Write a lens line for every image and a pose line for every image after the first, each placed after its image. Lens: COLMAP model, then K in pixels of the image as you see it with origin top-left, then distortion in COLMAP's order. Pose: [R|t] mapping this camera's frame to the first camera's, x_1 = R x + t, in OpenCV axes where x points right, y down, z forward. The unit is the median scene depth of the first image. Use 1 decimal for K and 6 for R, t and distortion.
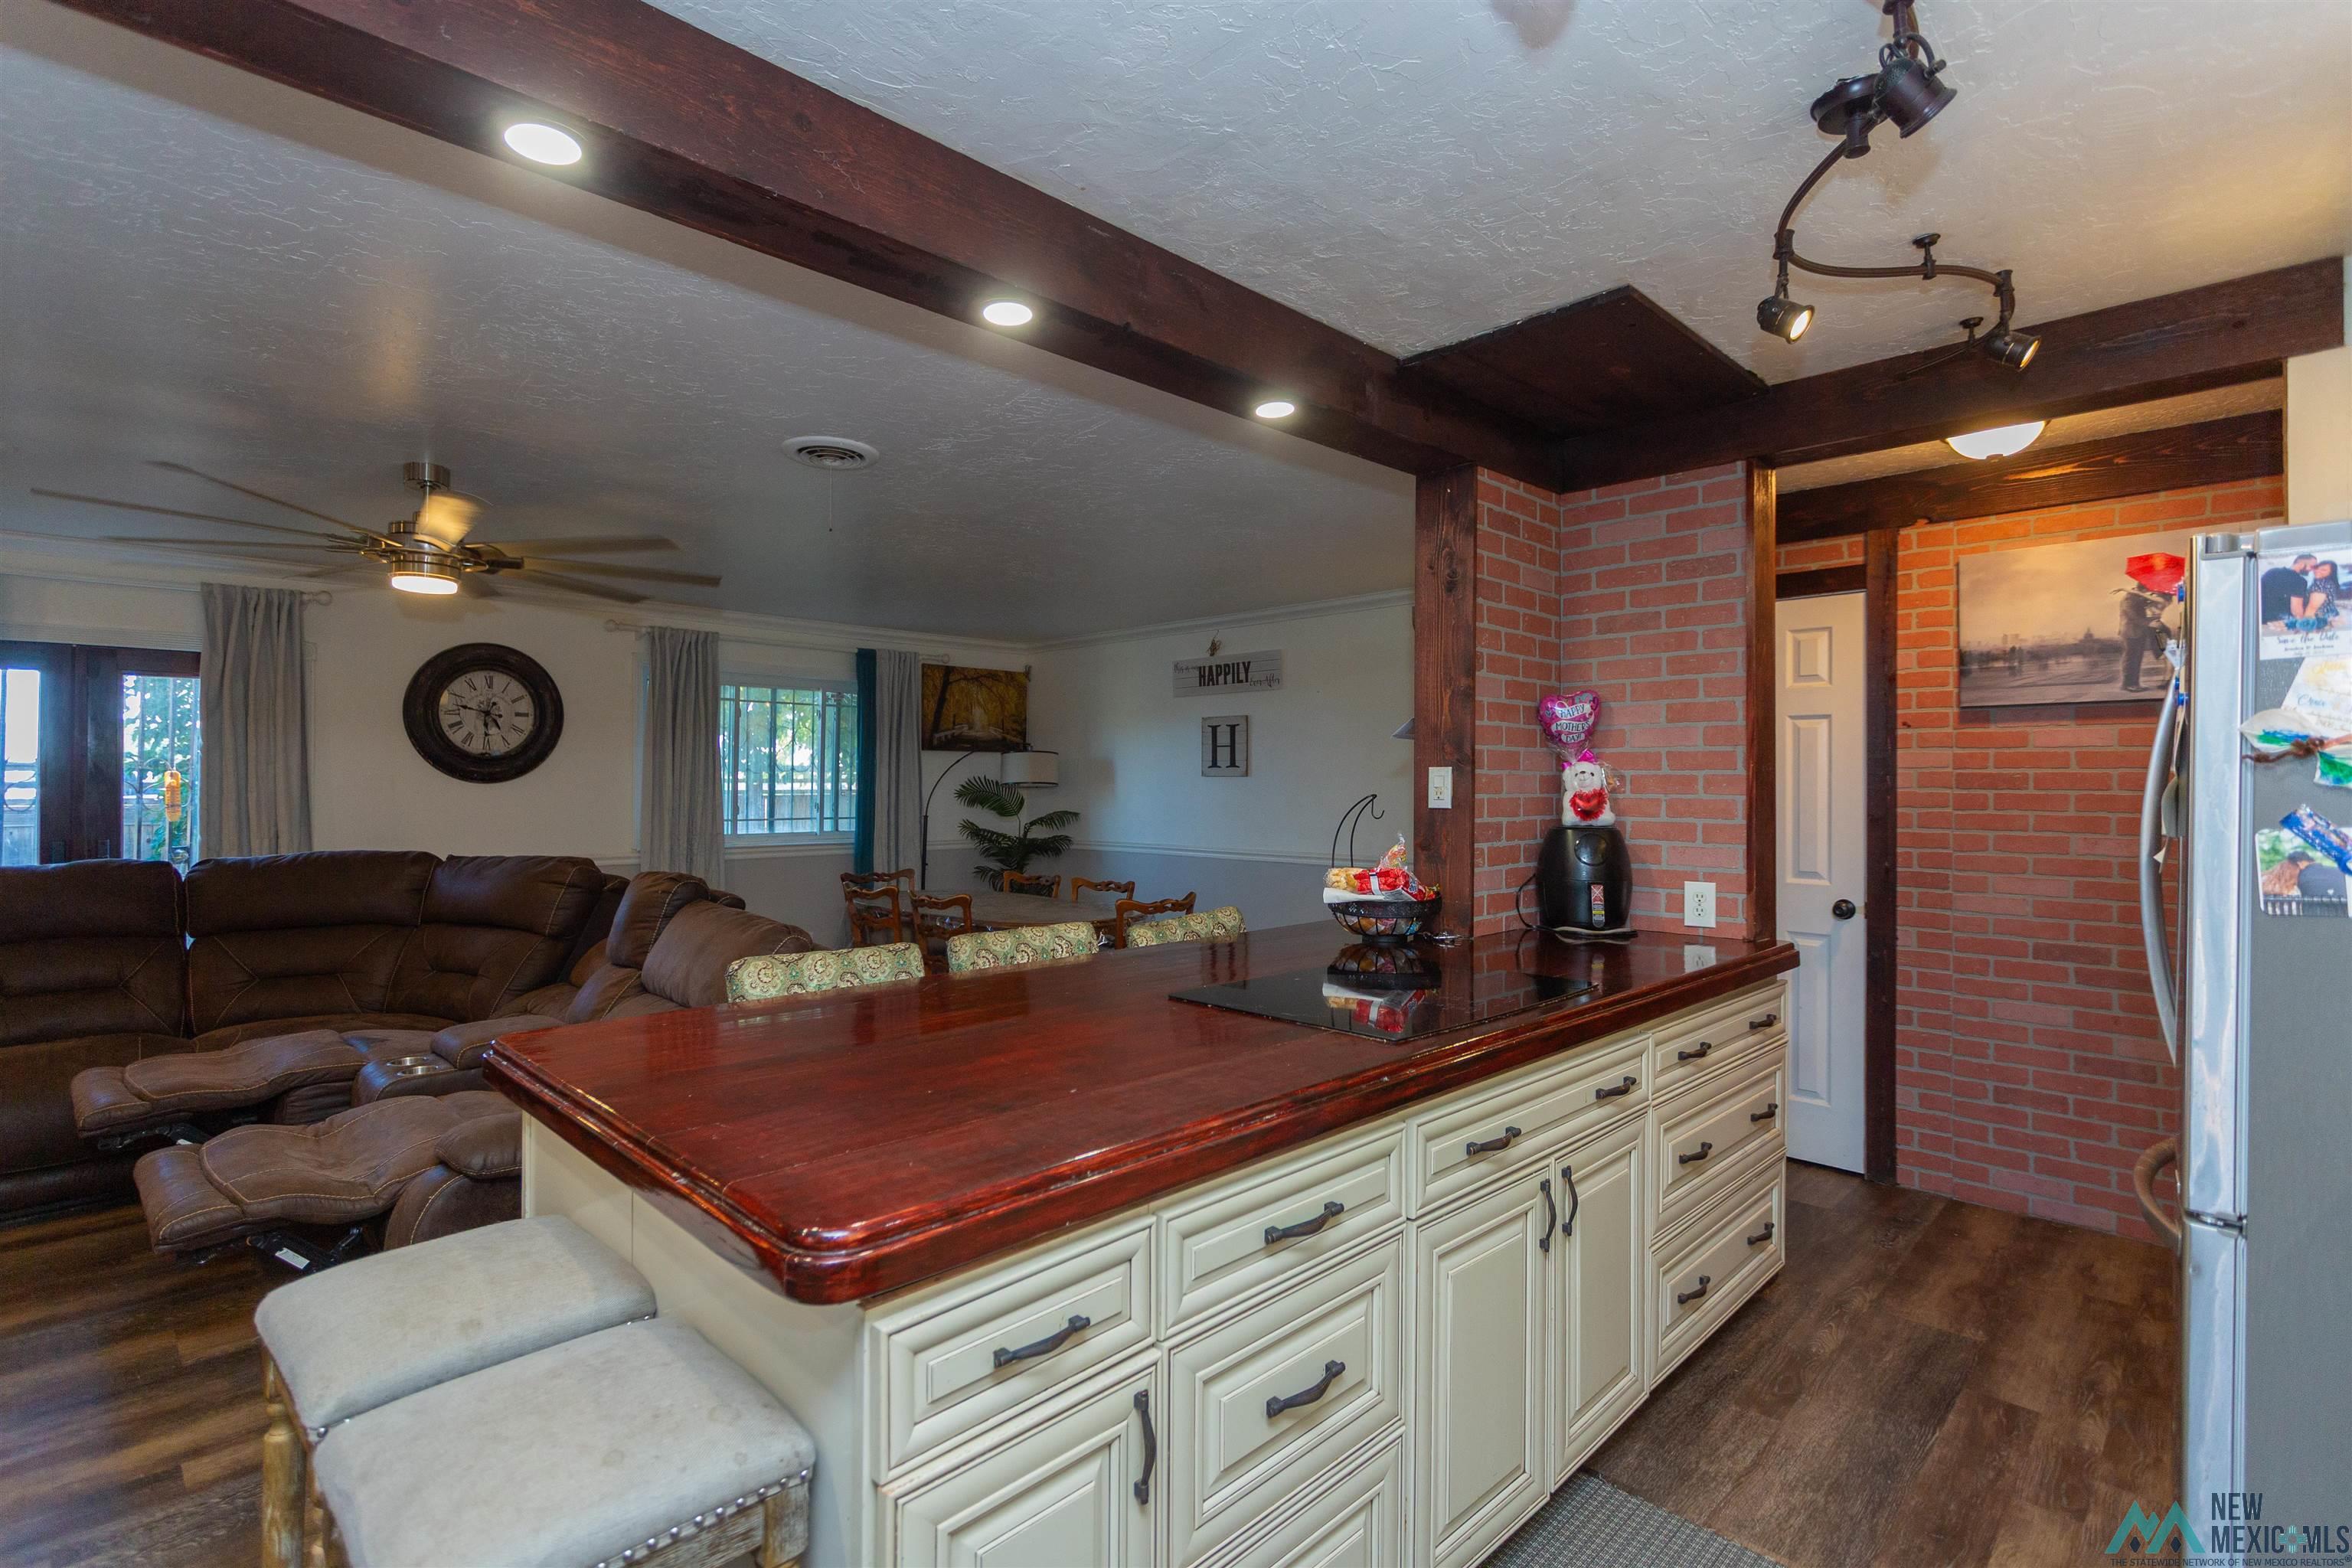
lens RADIAL K [[1109.9, 0, 1158.9], [0, 1109.9, 772.5], [0, 0, 1]] dist [0.007325, 0.000885]
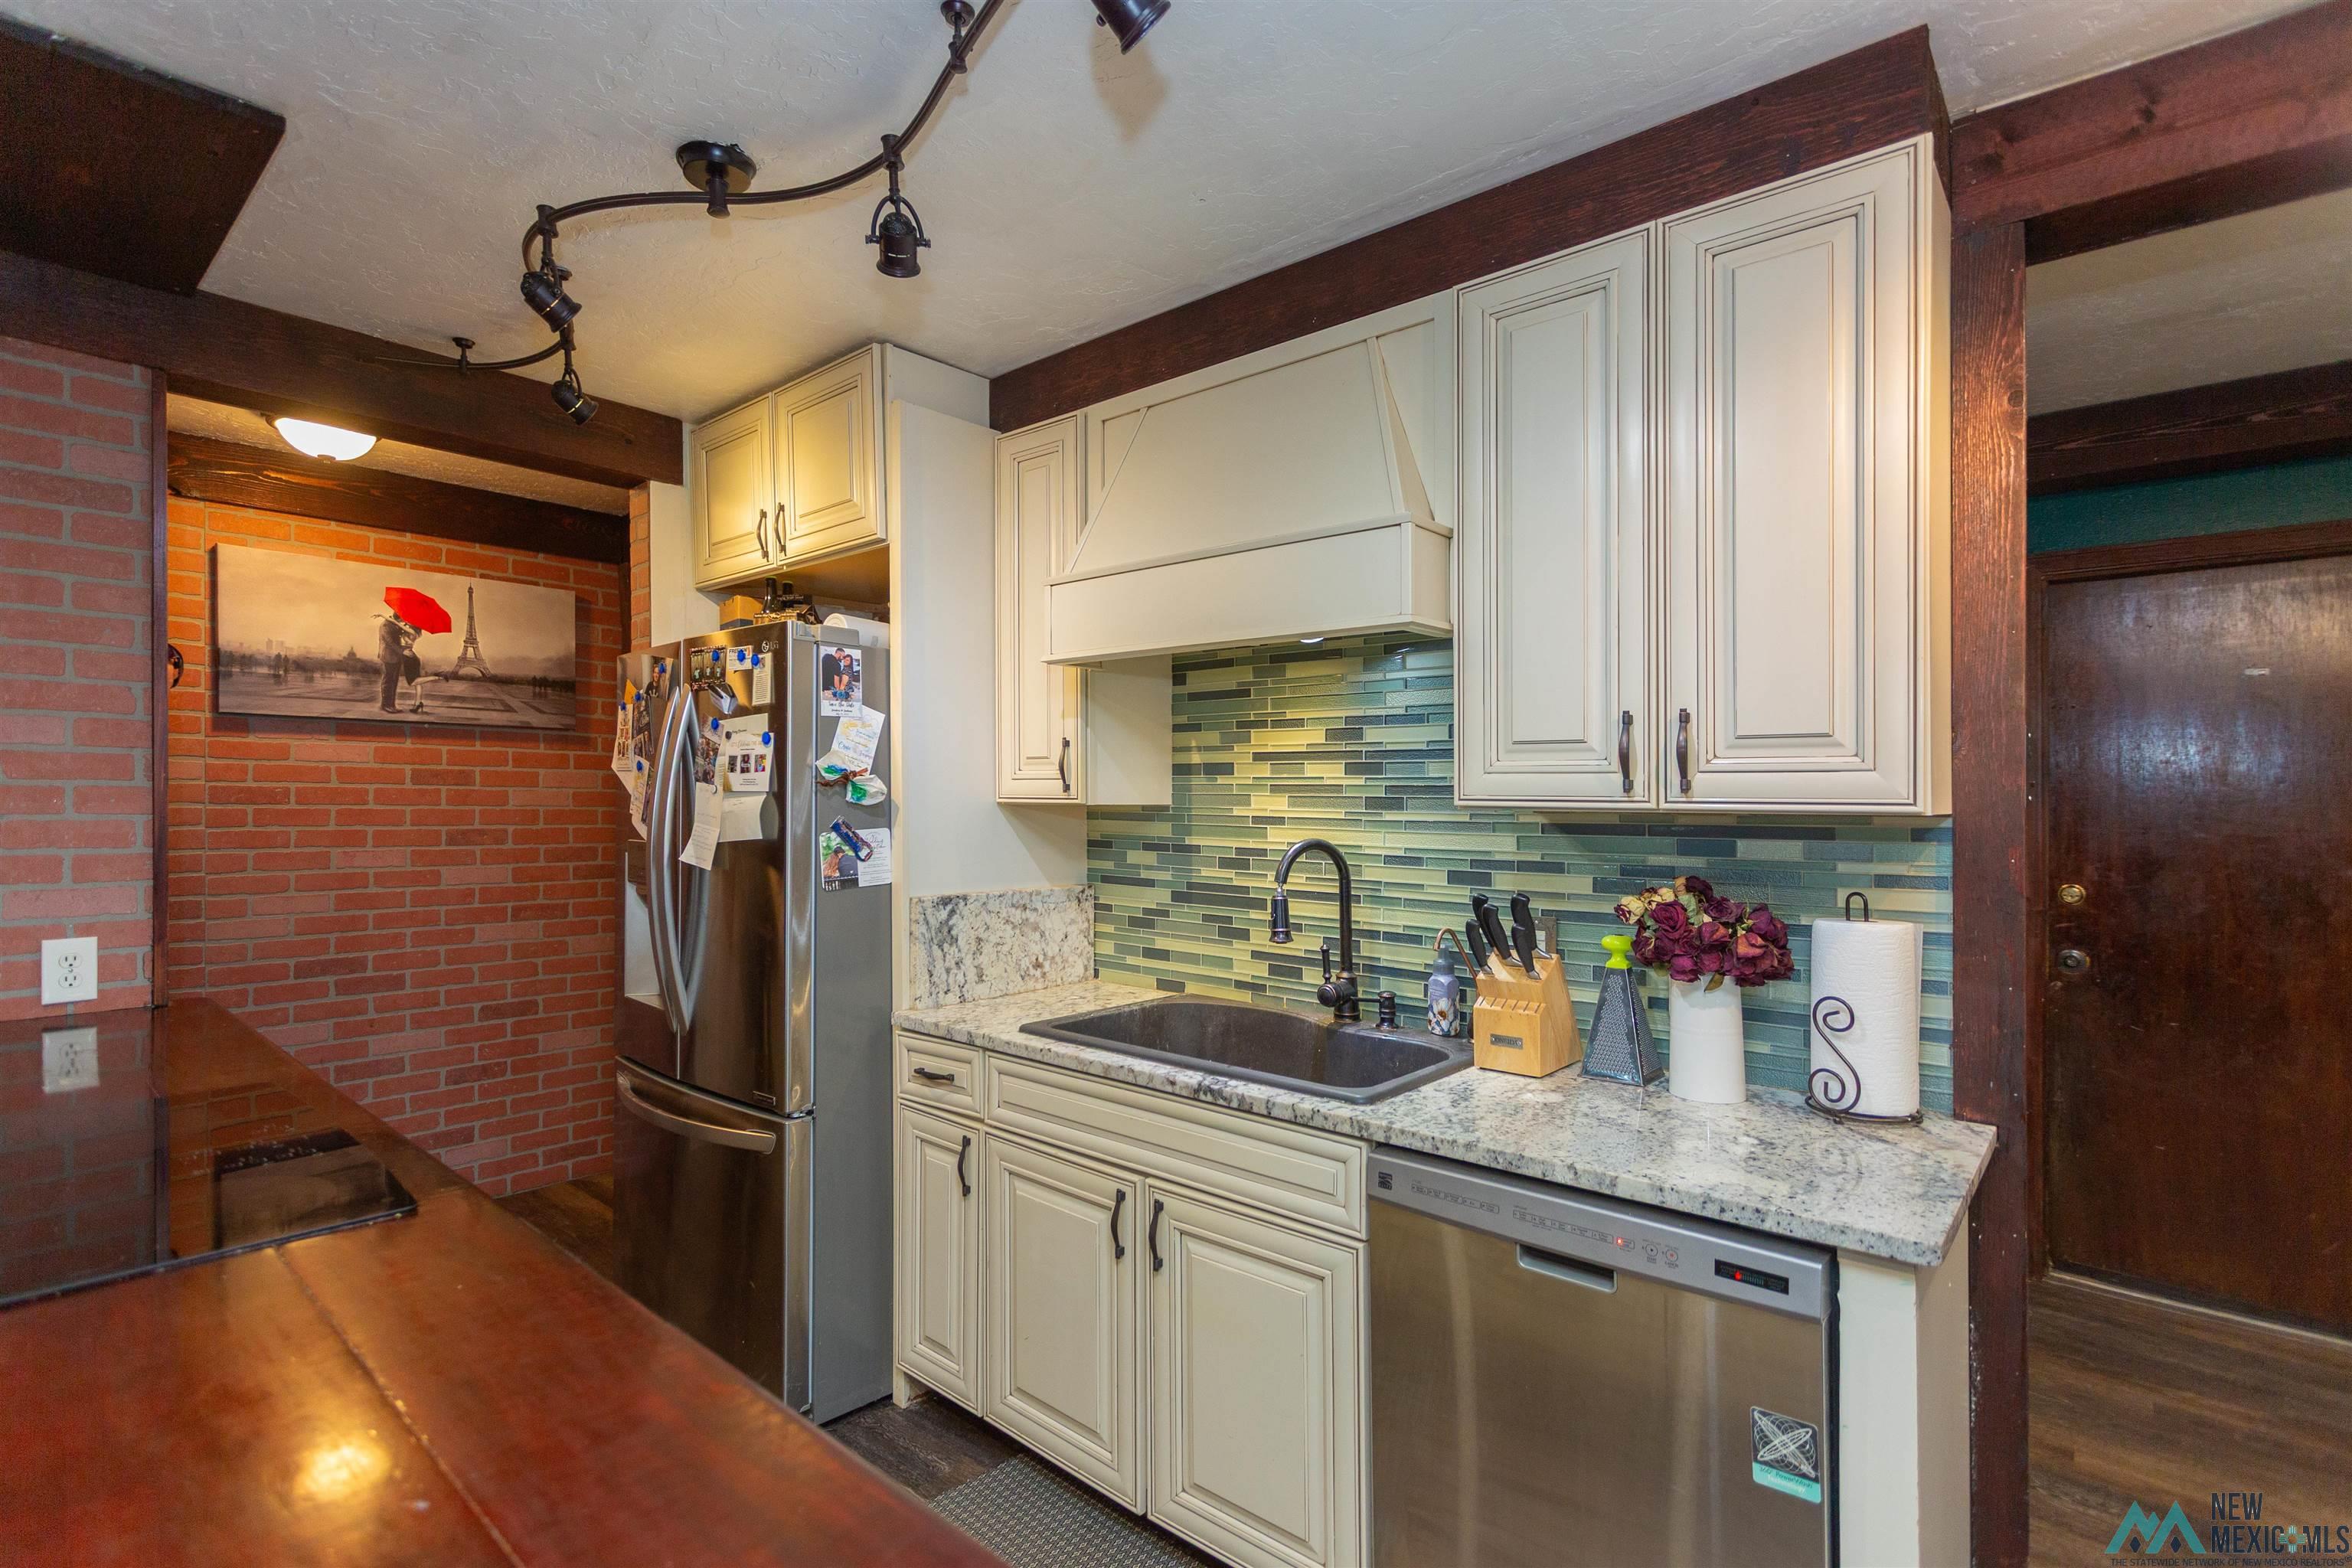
lens RADIAL K [[1112.1, 0, 1147.8], [0, 1112.1, 824.4], [0, 0, 1]] dist [0.002661, 0.000436]
pose [[-0.058398, -0.023223, 0.998023, -0.213390], [-0.013441, 0.999657, 0.022475, 0.000783], [-0.998203, -0.012102, -0.058691, 0.297517]]
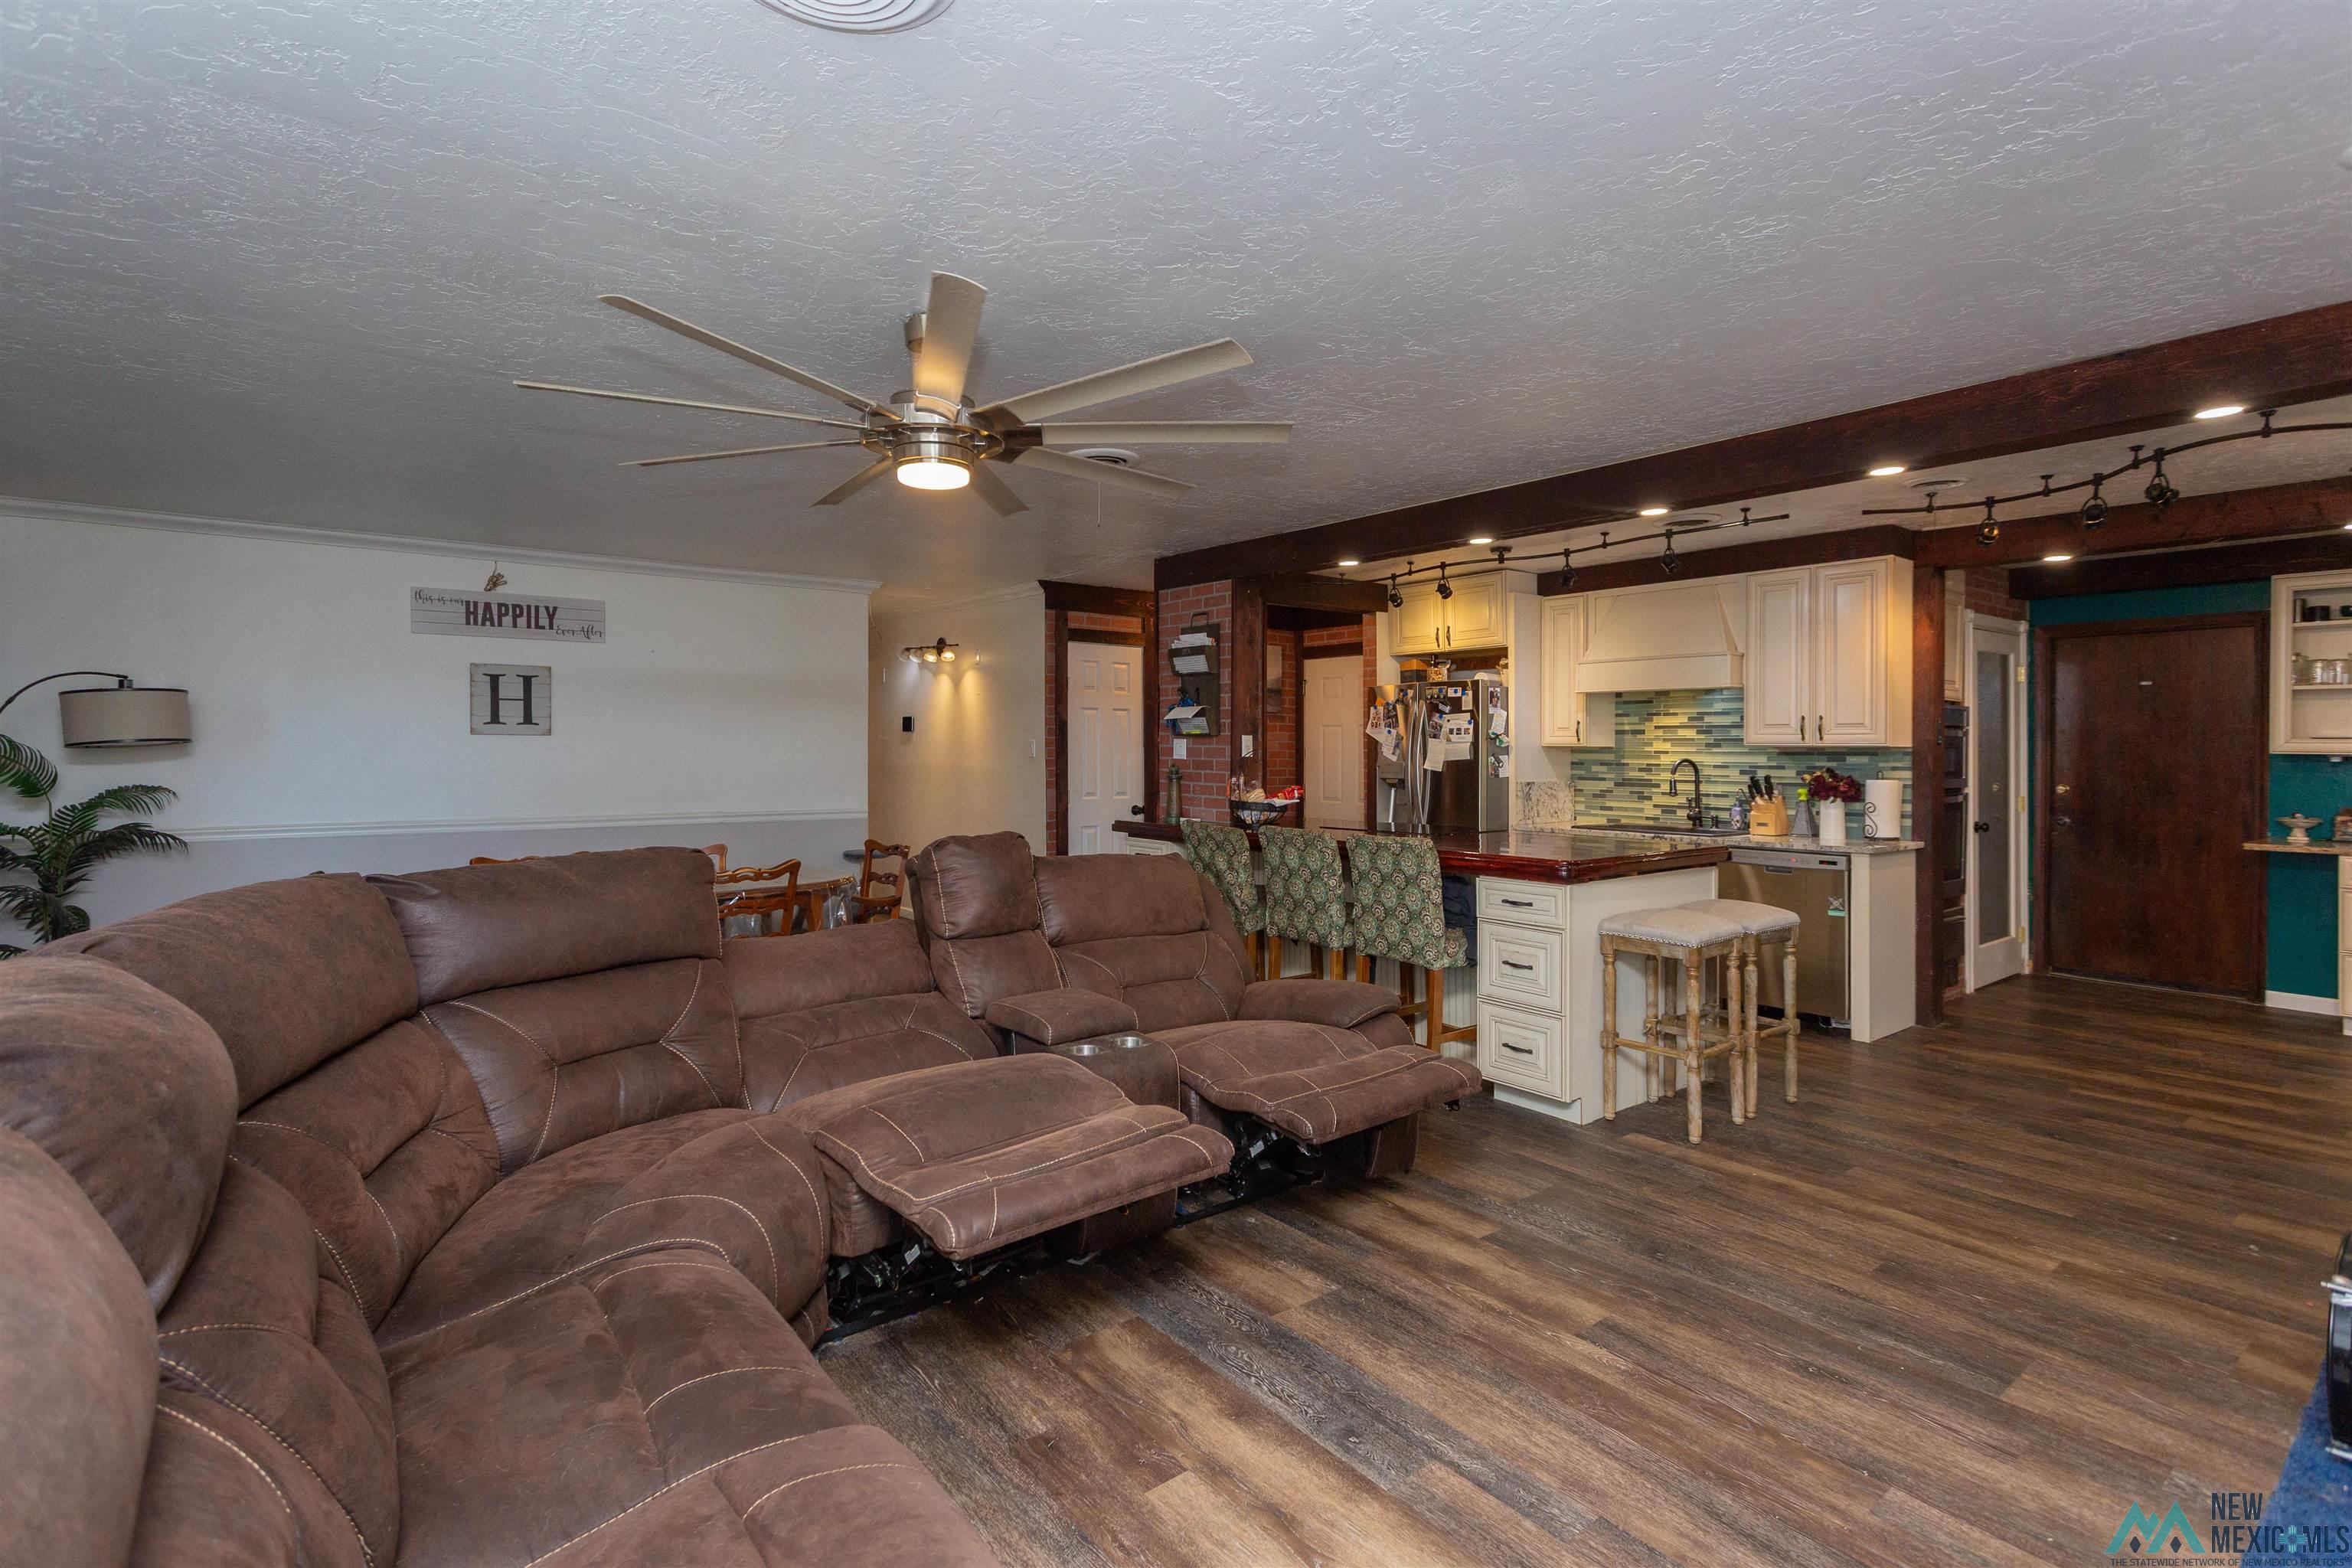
lens RADIAL K [[1107.1, 0, 1164.9], [0, 1107.1, 787.6], [0, 0, 1]] dist [-0.007352, -0.000694]
pose [[0.126966, -0.033478, 0.991342, -1.340108], [-0.010890, 0.999323, 0.035143, 0.015288], [-0.991847, -0.015258, 0.126515, 0.731572]]
